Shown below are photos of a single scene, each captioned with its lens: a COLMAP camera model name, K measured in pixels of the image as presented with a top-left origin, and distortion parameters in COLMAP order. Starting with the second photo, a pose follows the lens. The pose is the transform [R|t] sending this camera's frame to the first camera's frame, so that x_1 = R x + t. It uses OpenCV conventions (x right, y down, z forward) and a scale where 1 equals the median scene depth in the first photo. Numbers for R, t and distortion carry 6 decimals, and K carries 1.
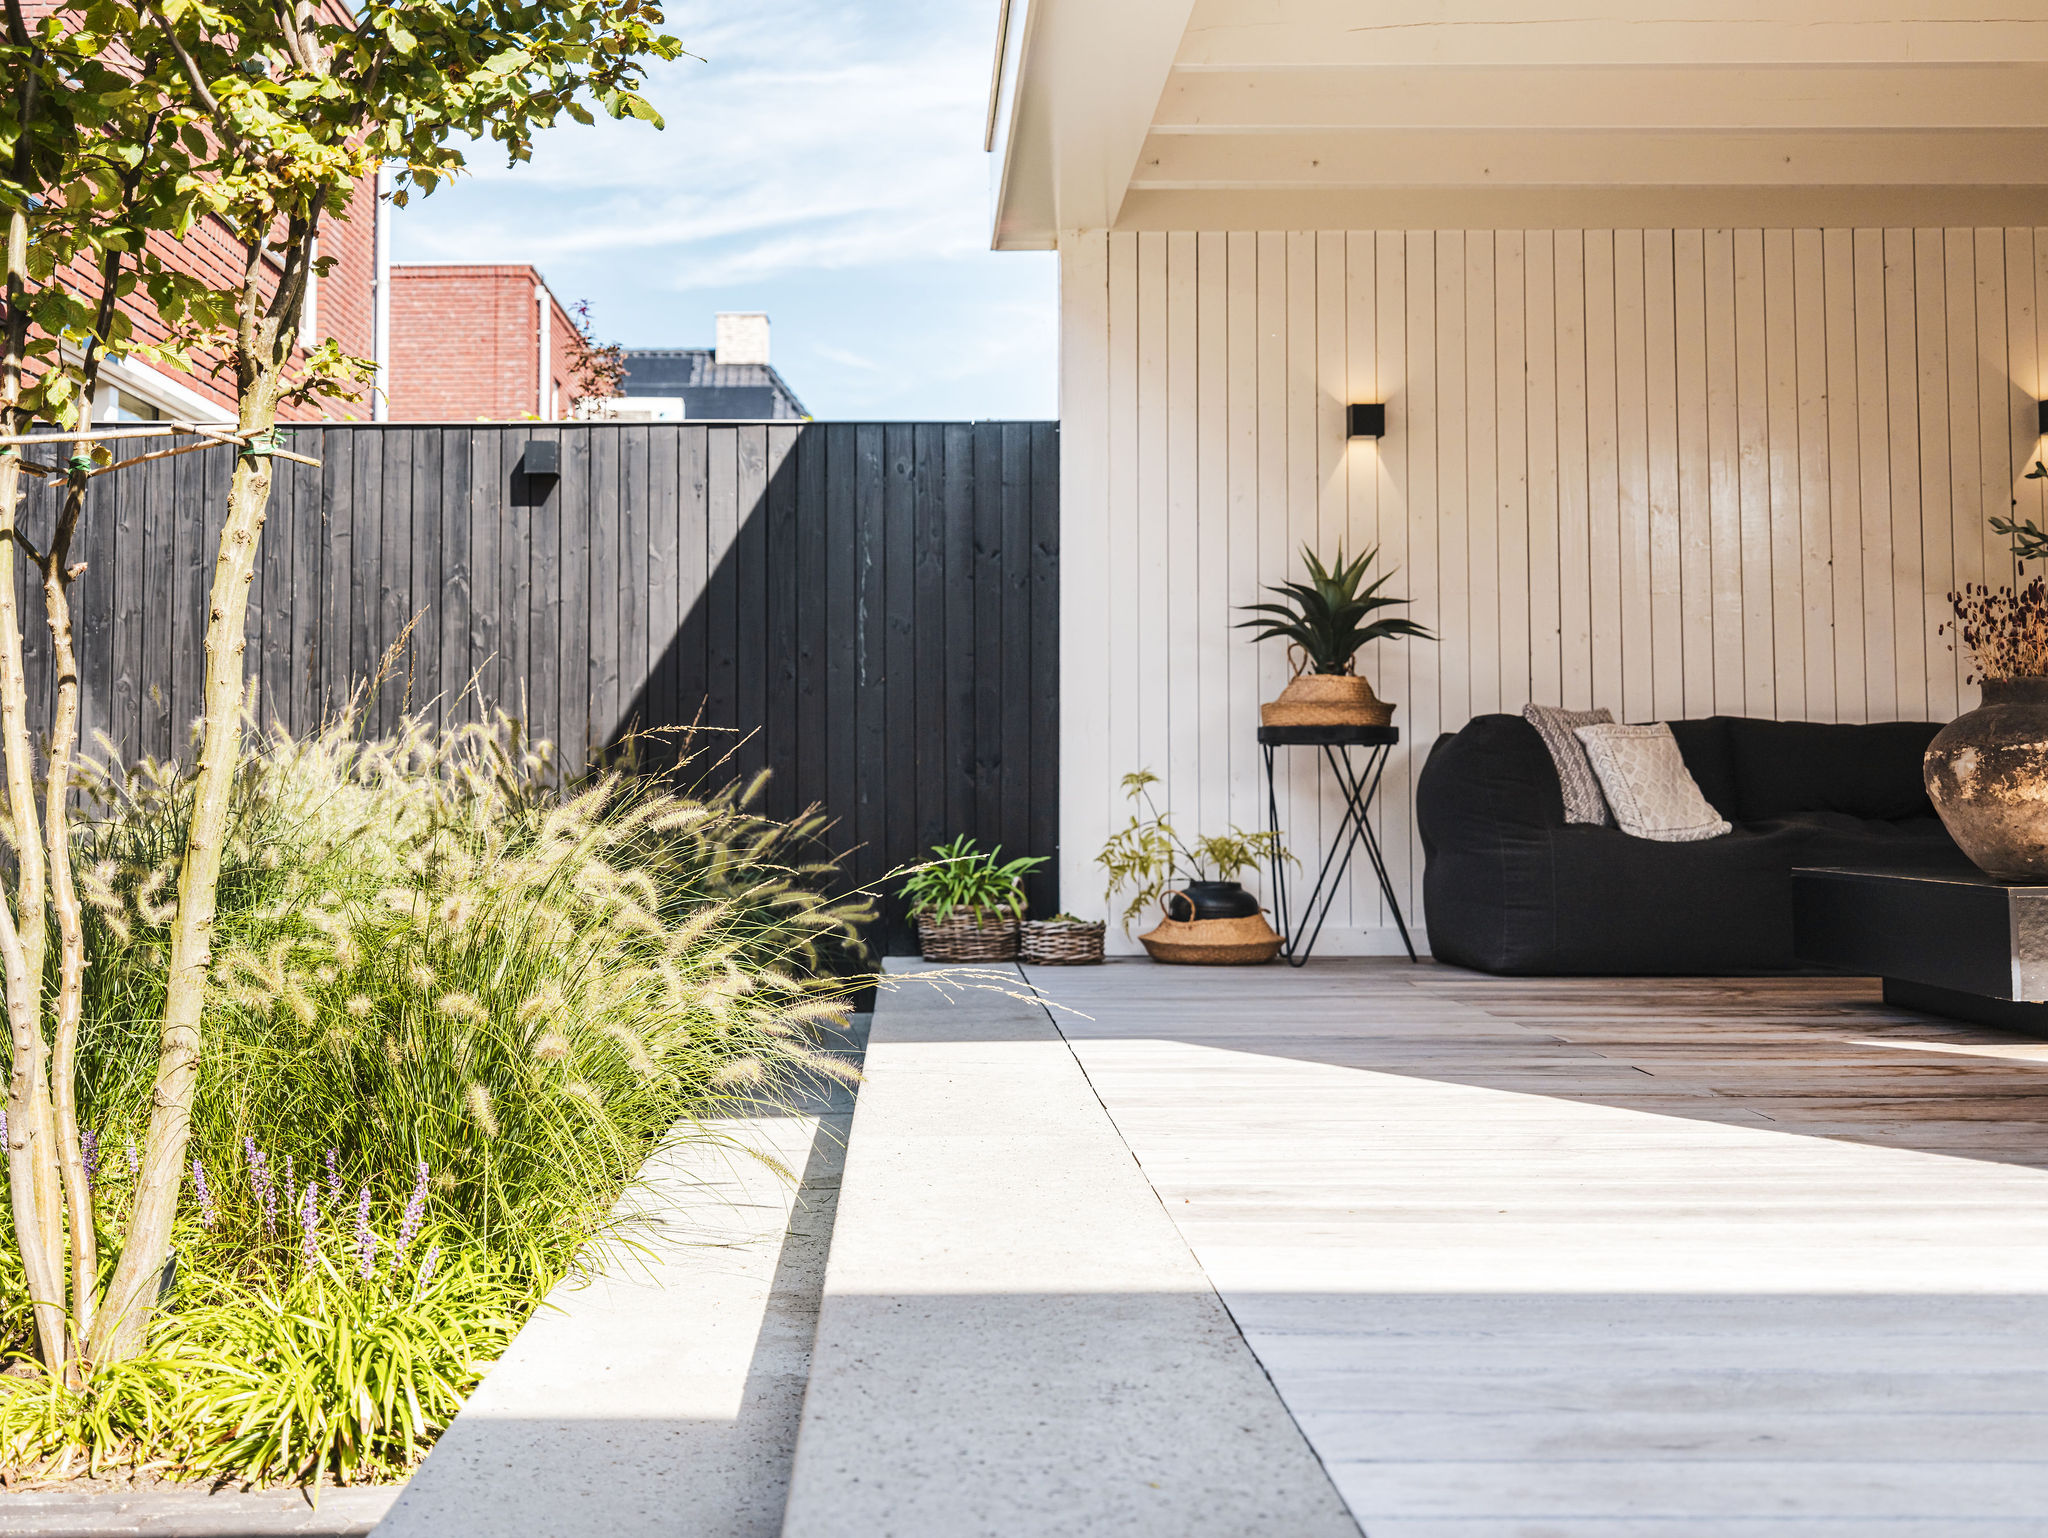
lens RADIAL K [[2434.6, 0, 1014.9], [0, 2434.6, 756.3], [0, 0, 1]] dist [0.005609, 0.000000]
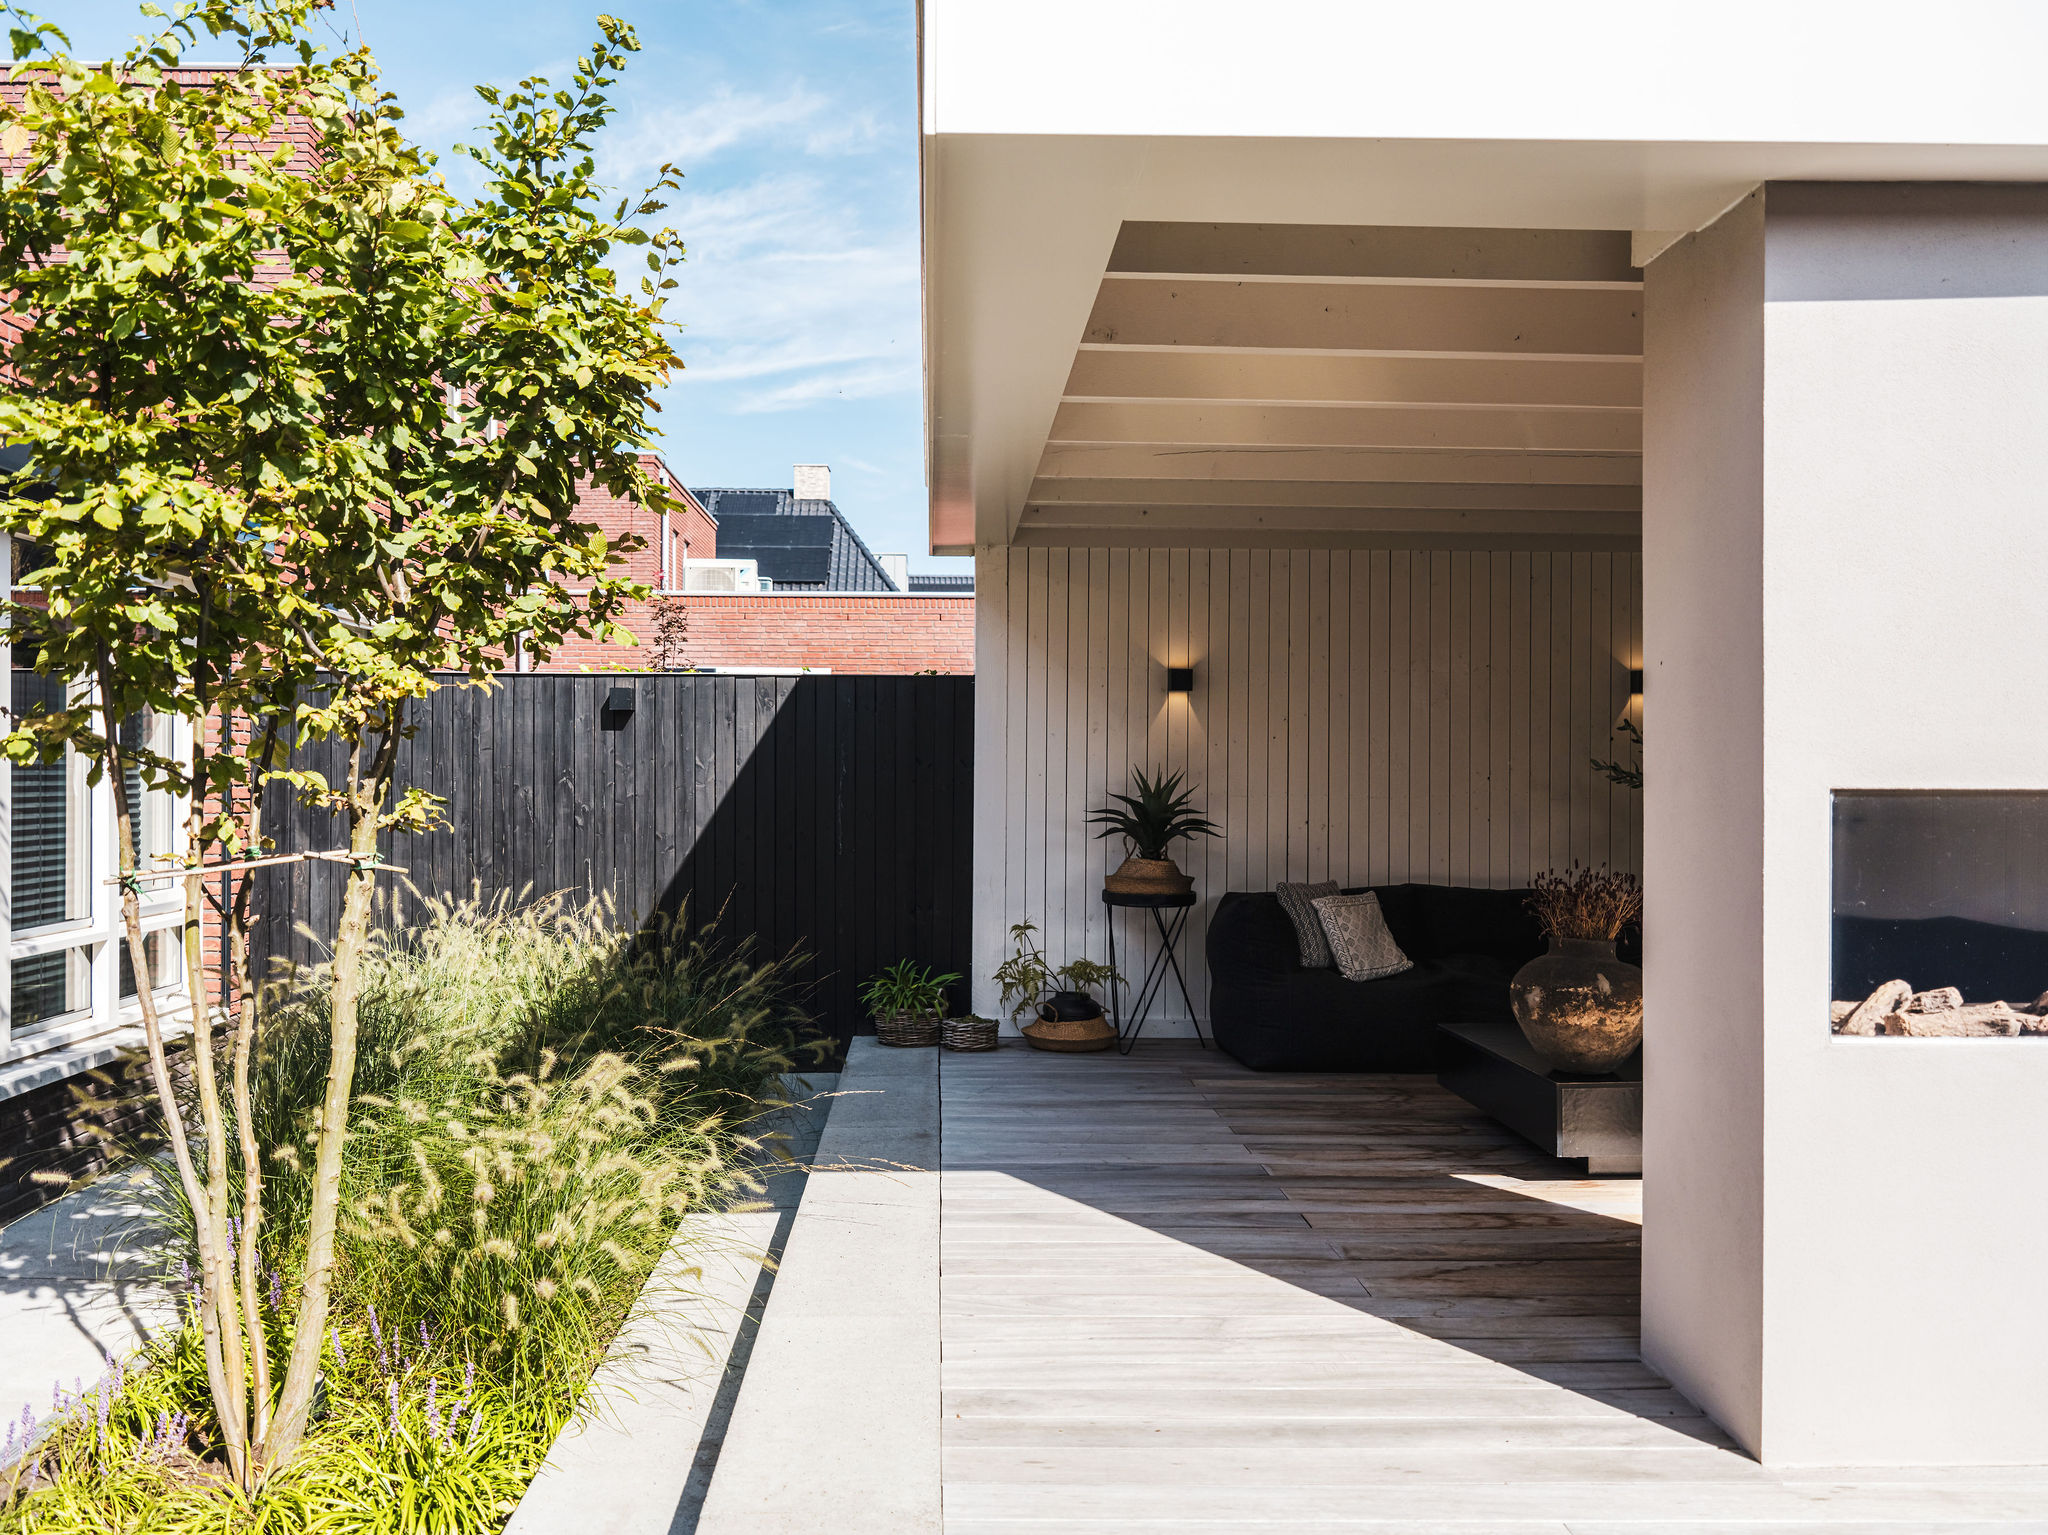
lens RADIAL K [[1653.8, 0, 1041.6], [0, 1653.8, 853.2], [0, 0, 1]] dist [0.001752, 0.005715]
pose [[0.999758, 0.007559, 0.020667, 0.041214], [-0.008882, 0.997865, 0.064696, -0.099967], [-0.020133, -0.064864, 0.997691, -0.009760]]
